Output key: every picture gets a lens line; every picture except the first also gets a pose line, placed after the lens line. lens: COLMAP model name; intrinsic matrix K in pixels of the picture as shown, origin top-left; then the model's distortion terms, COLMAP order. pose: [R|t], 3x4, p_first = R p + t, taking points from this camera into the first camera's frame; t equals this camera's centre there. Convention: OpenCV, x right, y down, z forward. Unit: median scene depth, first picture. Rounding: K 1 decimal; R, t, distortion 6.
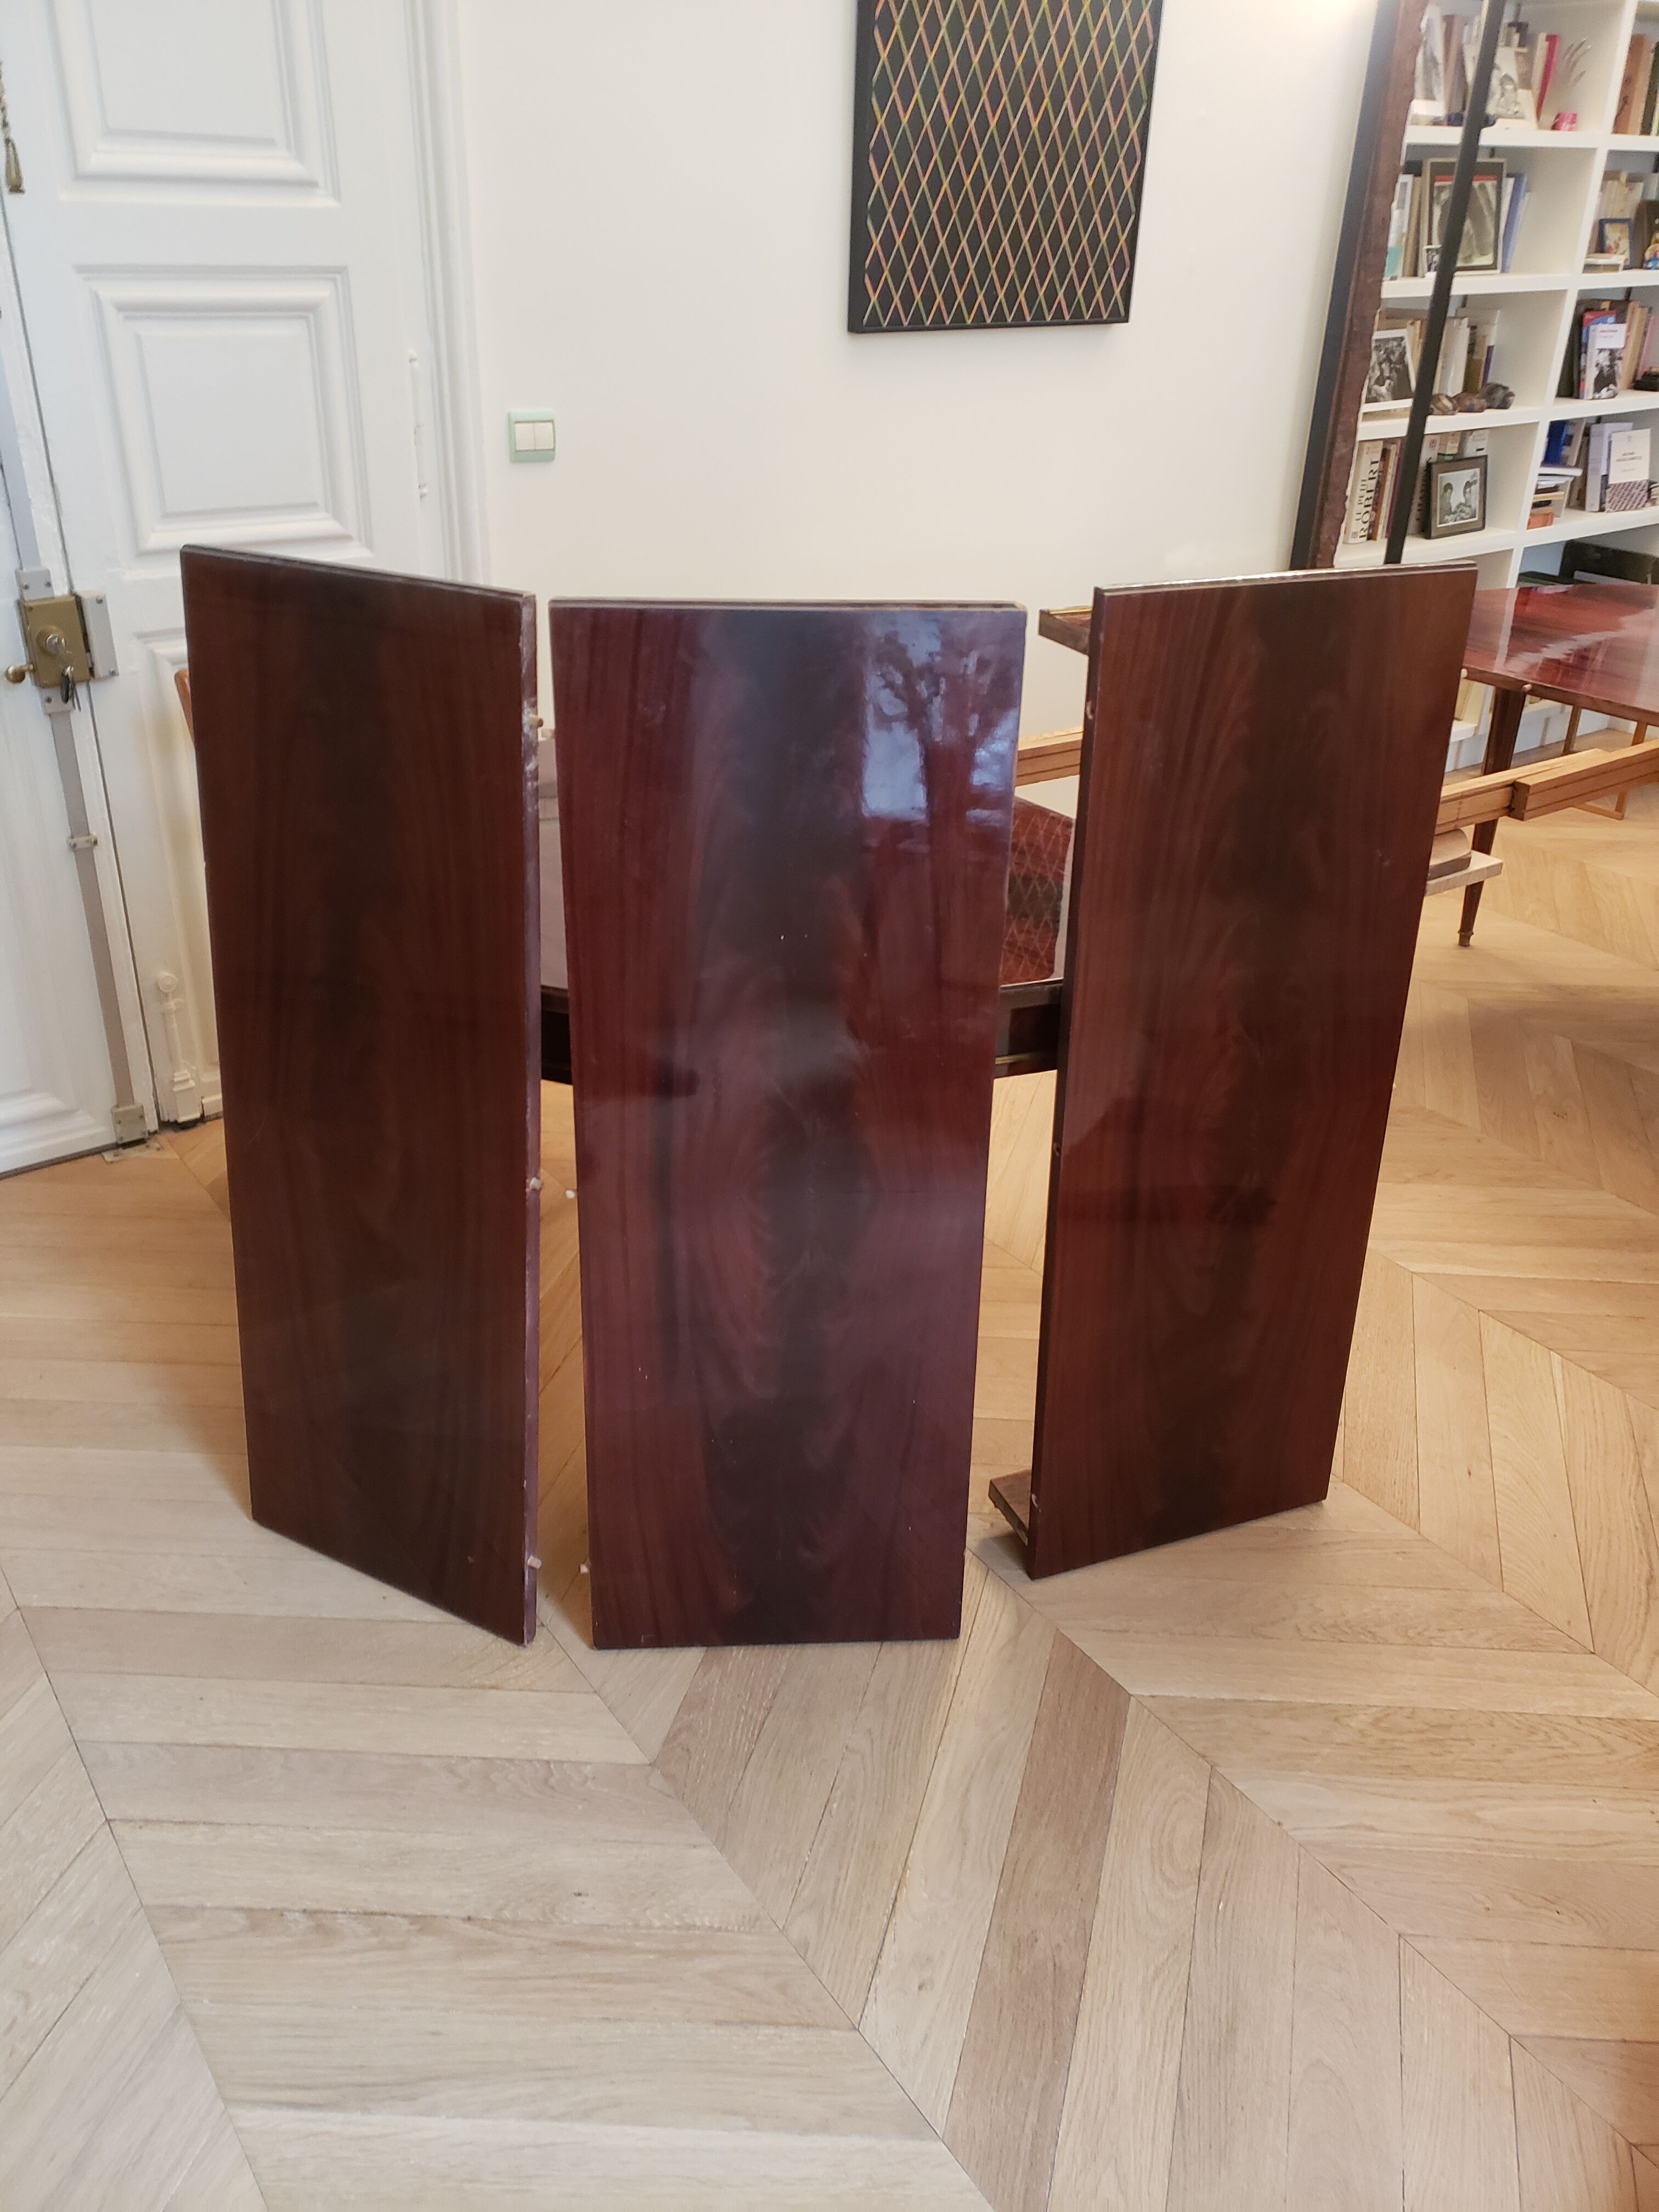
lens RADIAL K [[1780.7, 0, 834.5], [0, 1780.7, 1140.2], [0, 0, 1]] dist [0.036365, 0.002656]
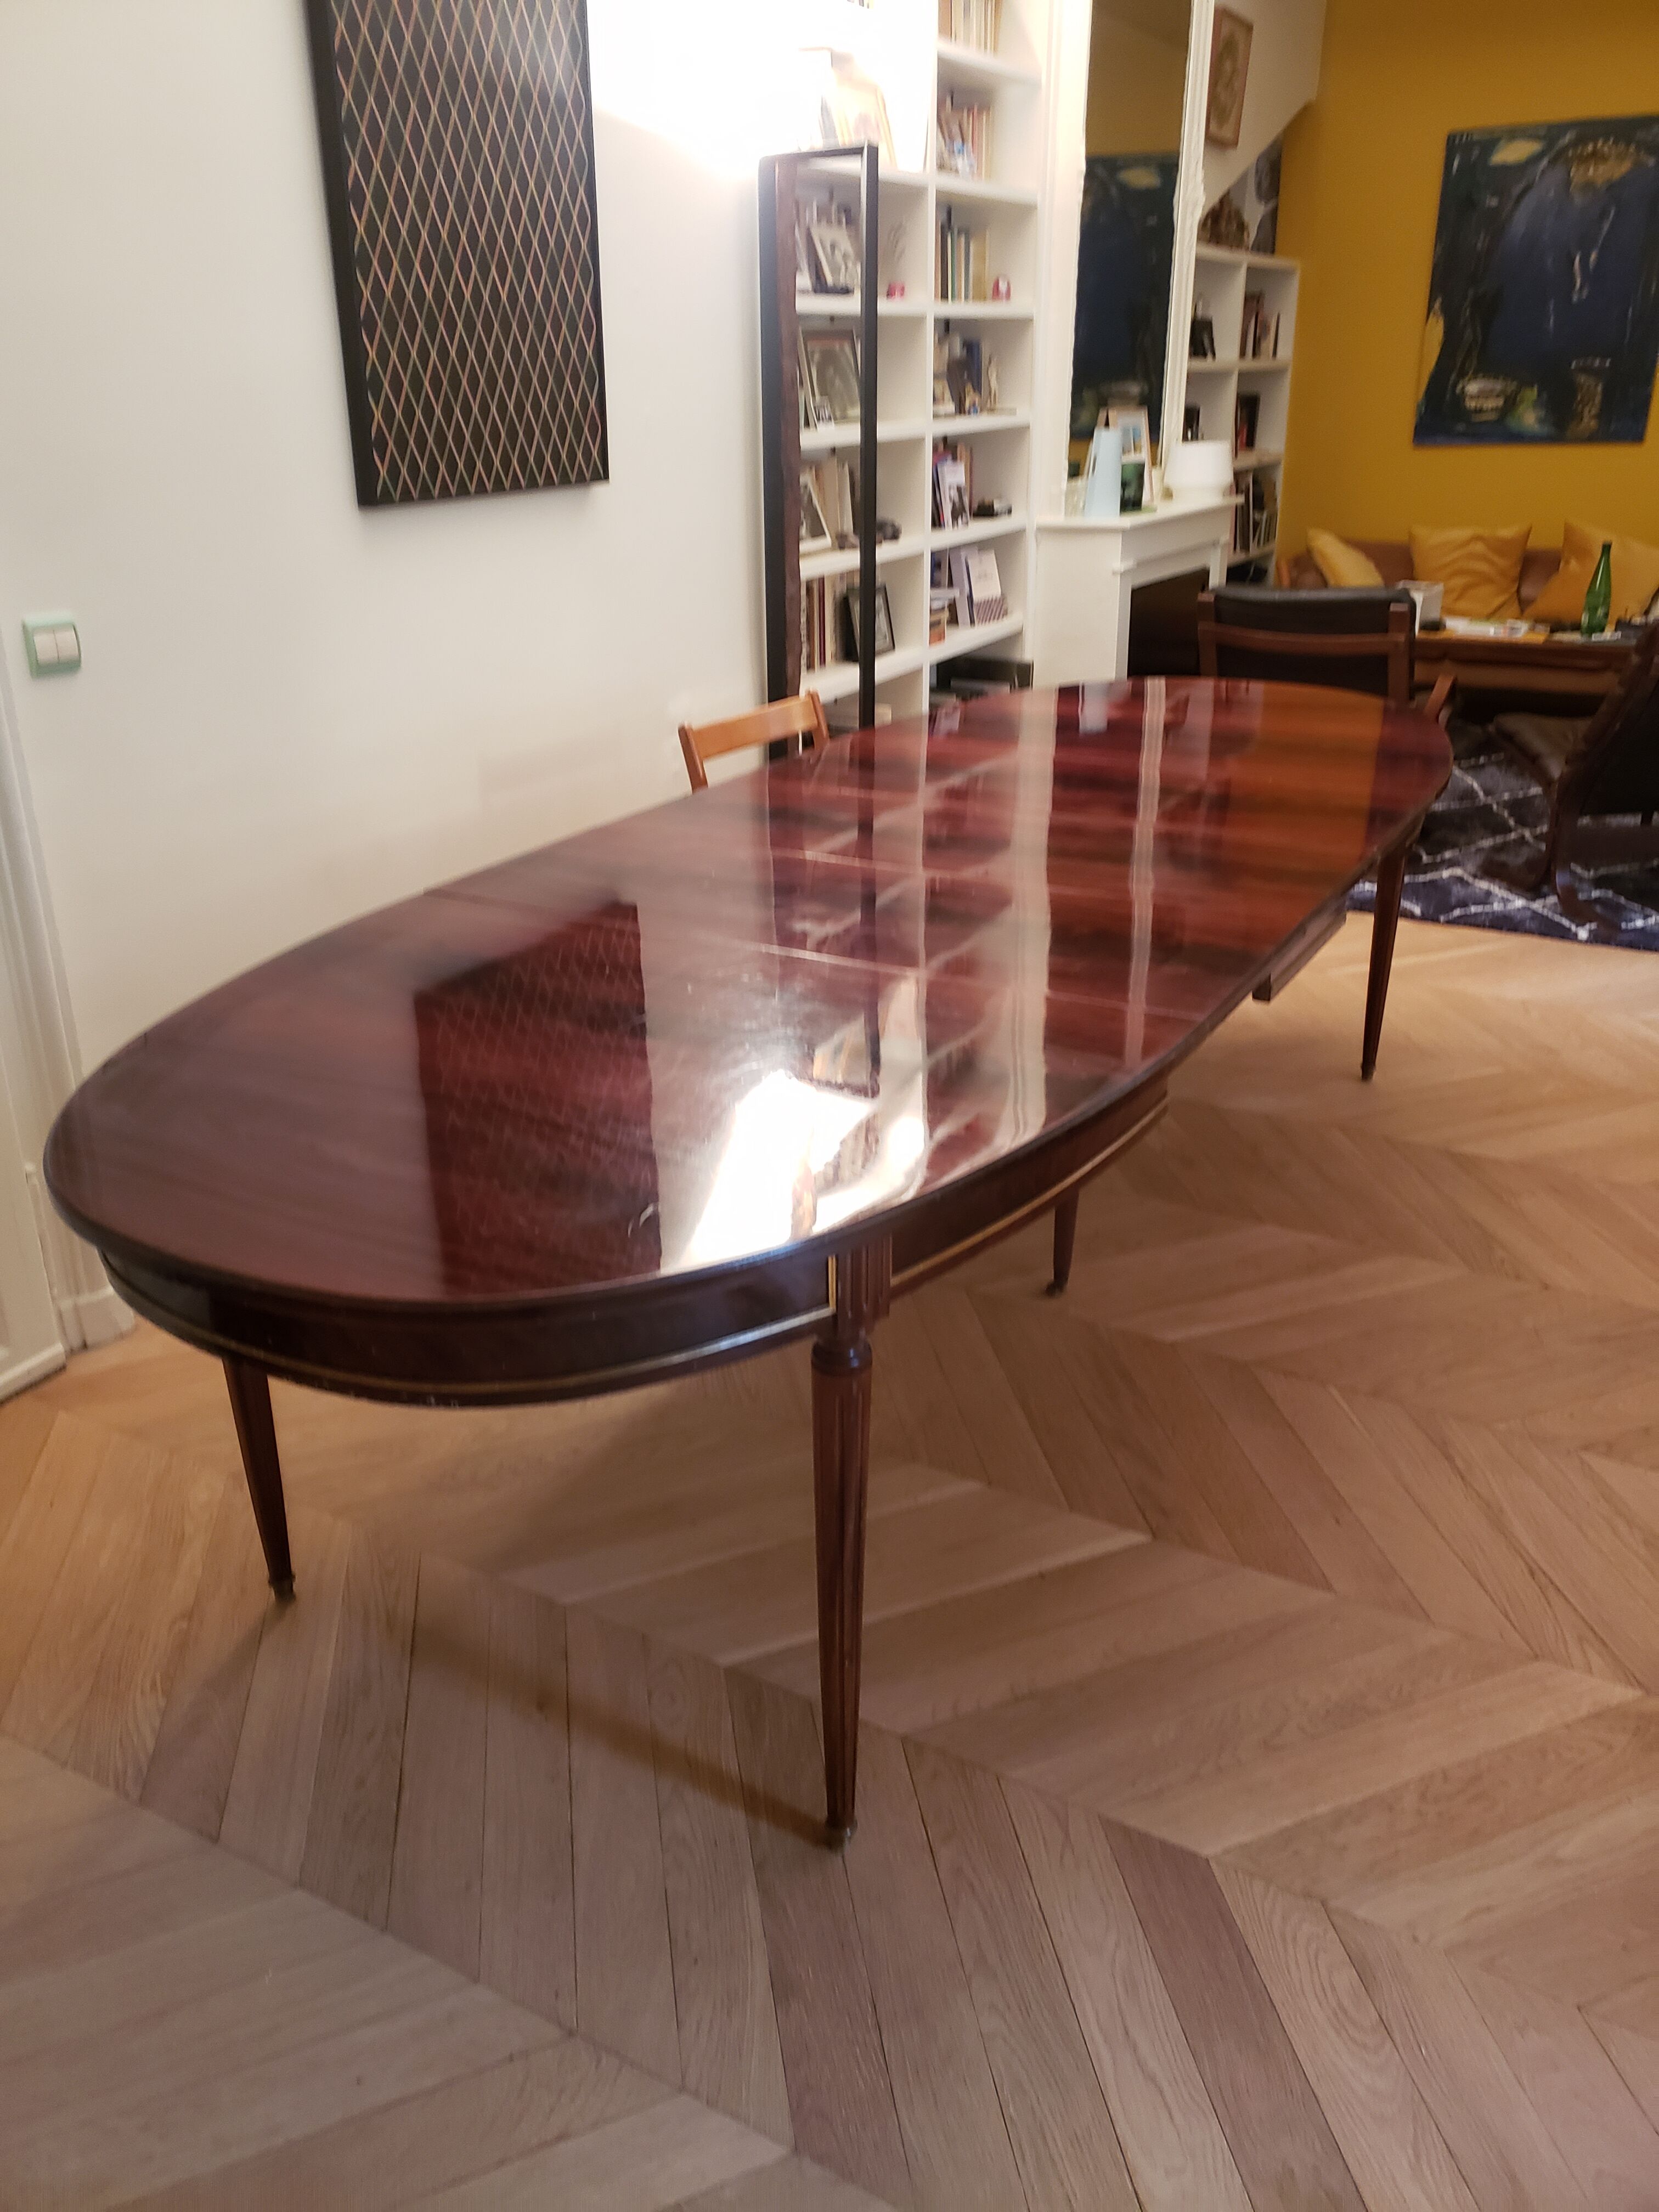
lens RADIAL K [[1780.7, 0, 843.8], [0, 1780.7, 1091.7], [0, 0, 1]] dist [0.036365, 0.002656]
pose [[0.904293, -0.193347, 0.380620, -0.165407], [0.231345, 0.971243, -0.056270, -0.040802], [-0.358795, 0.138940, 0.923018, 0.083801]]
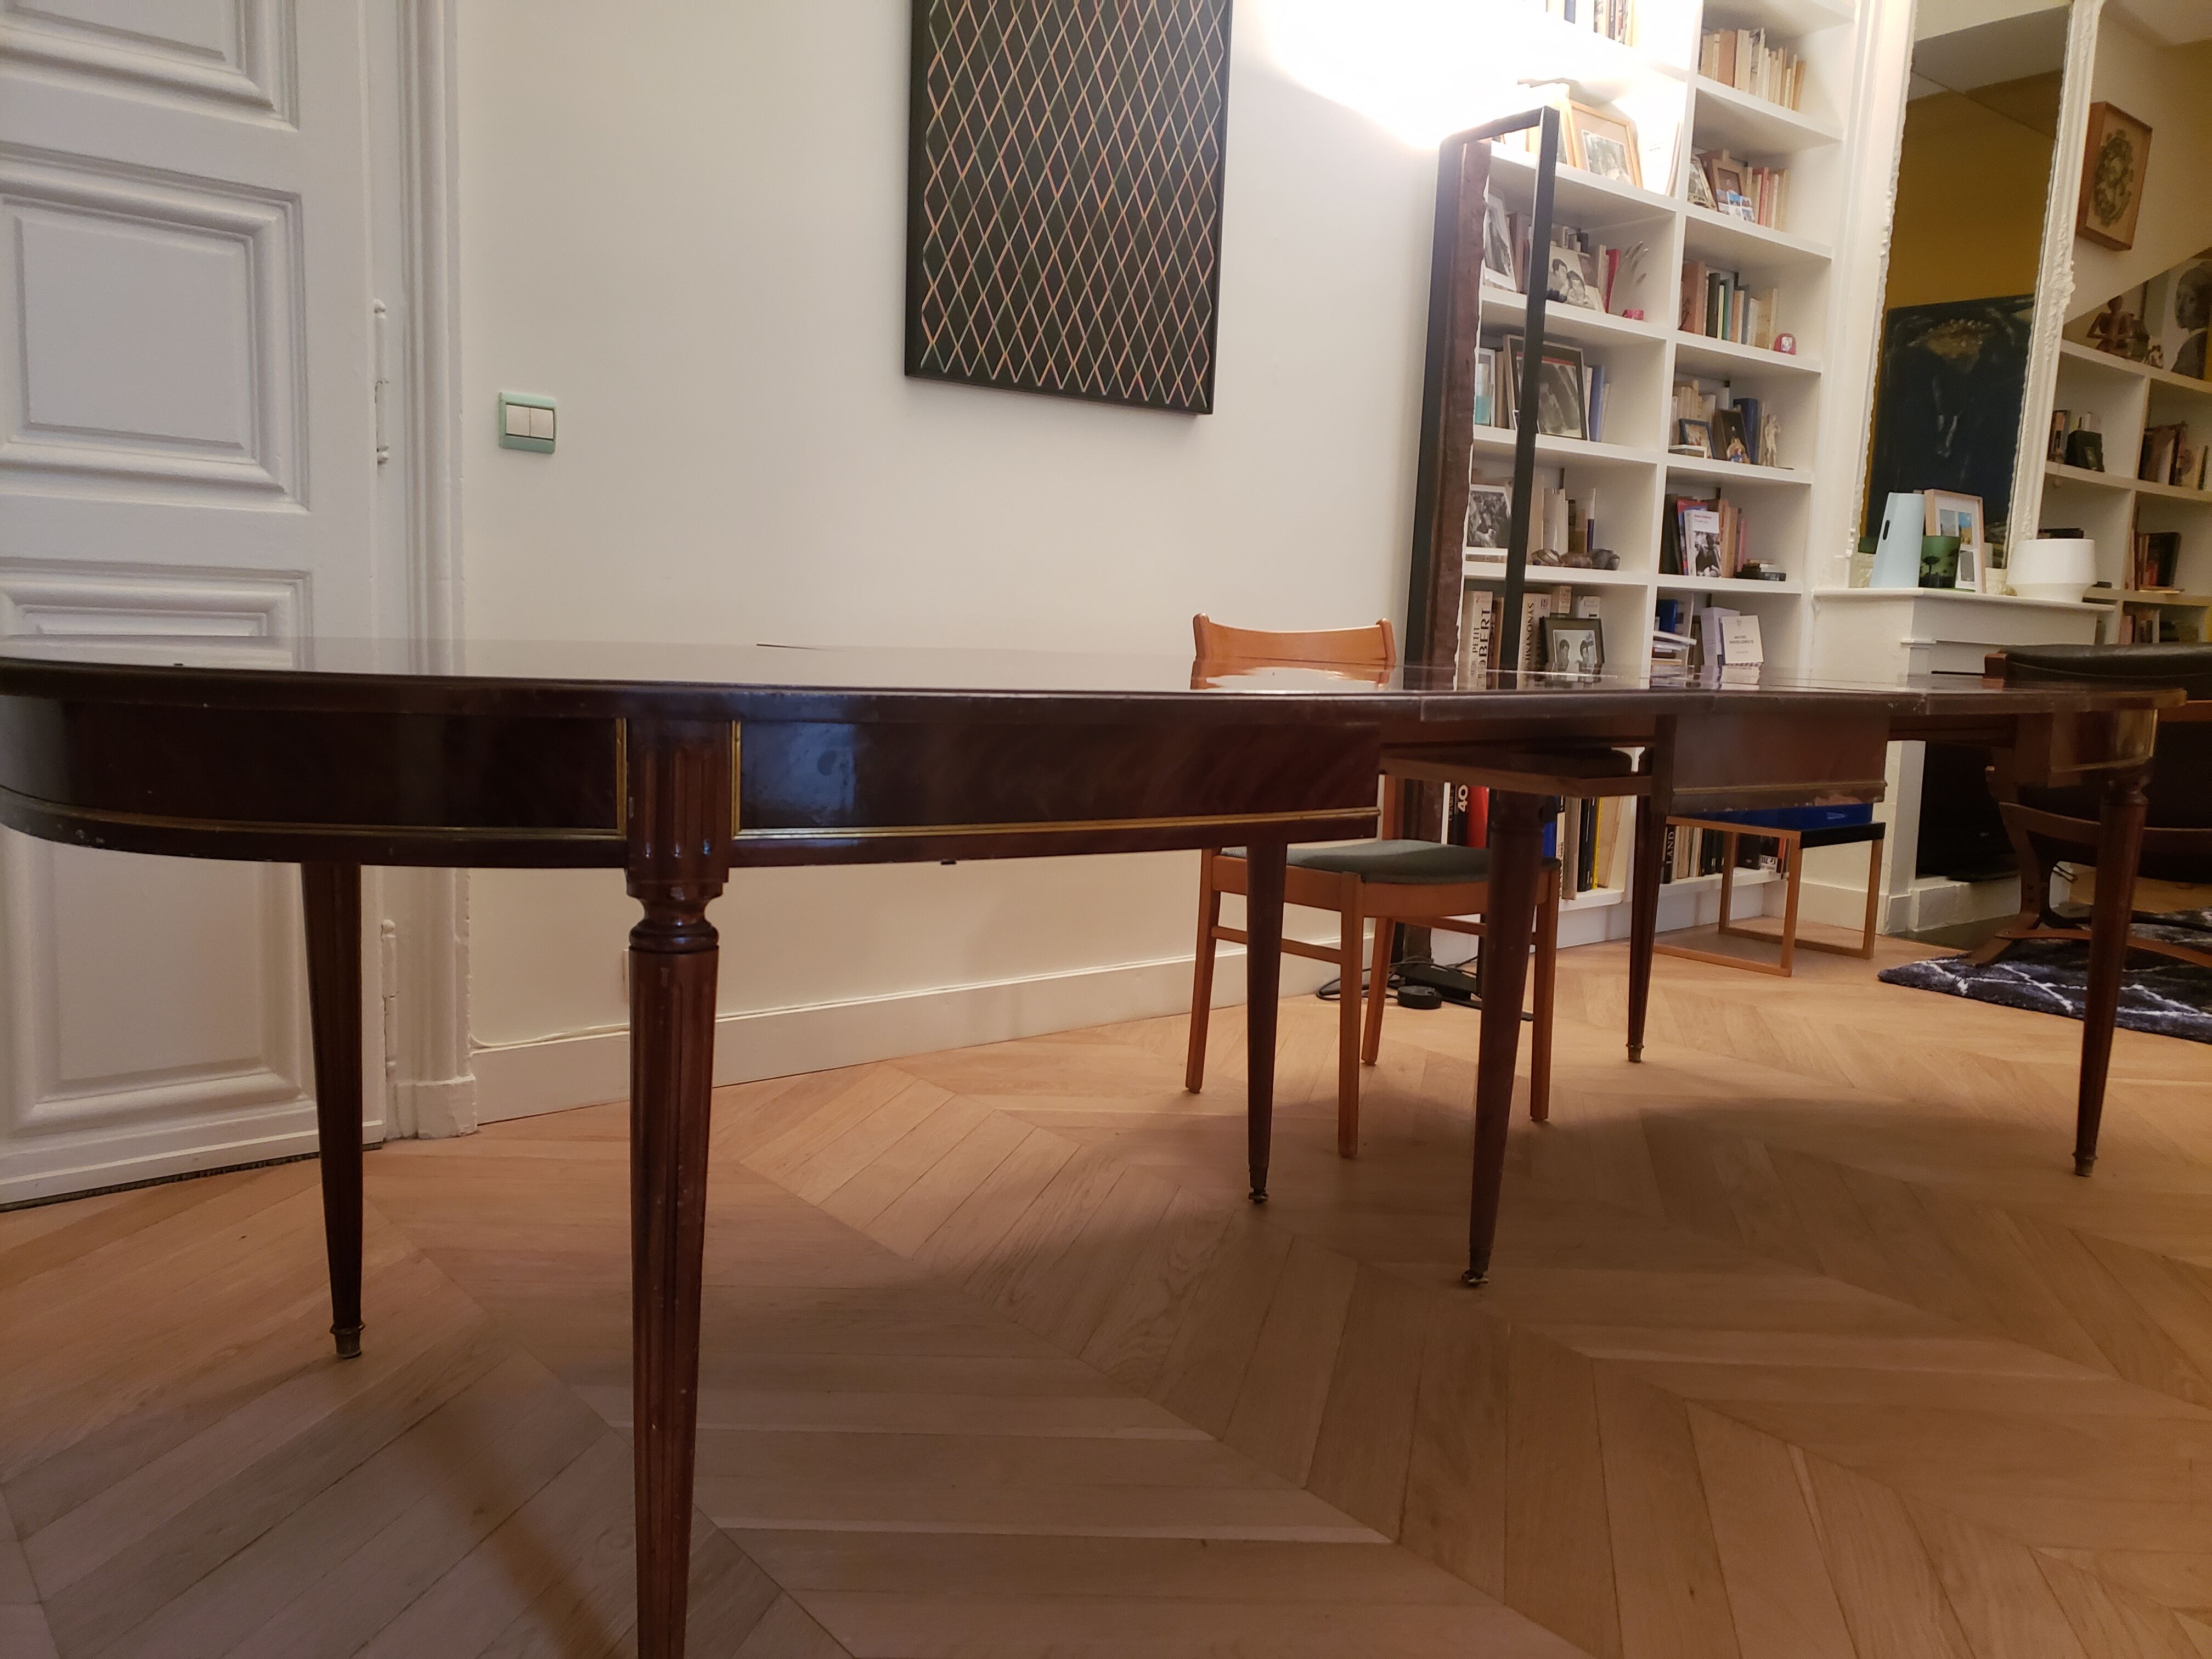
lens RADIAL K [[1780.7, 0, 1127.5], [0, 1780.7, 850.0], [0, 0, 1]] dist [0.036365, 0.002656]
pose [[0.998347, 0.004735, 0.057280, 0.066133], [0.016105, 0.933626, -0.357887, 0.107647], [-0.055172, 0.358218, 0.932006, 0.198305]]
